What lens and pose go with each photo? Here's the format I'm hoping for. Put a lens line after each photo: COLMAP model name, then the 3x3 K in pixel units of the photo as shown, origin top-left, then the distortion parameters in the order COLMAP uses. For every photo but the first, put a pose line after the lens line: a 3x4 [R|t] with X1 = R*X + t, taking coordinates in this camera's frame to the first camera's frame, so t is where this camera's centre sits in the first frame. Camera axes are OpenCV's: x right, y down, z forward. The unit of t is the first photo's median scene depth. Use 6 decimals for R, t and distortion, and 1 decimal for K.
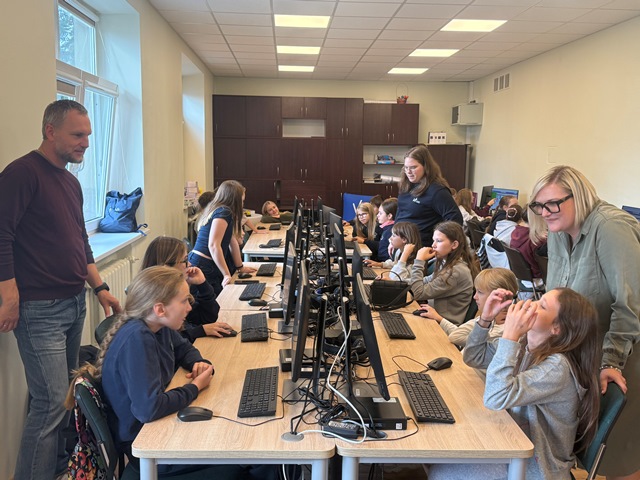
lens RADIAL K [[661.5, 0, 320.1], [0, 661.5, 241.0], [0, 0, 1]] dist [-0.008133, 0.000000]
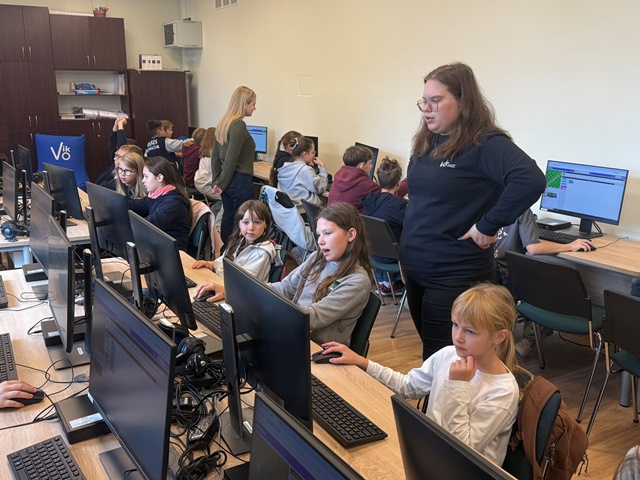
lens RADIAL K [[661.5, 0, 319.4], [0, 661.5, 237.7], [0, 0, 1]] dist [-0.008133, 0.000000]
pose [[0.881359, -0.096407, 0.462506, -0.037750], [0.051230, 0.992688, 0.109297, -0.019430], [-0.469661, -0.072635, 0.879854, 0.169188]]
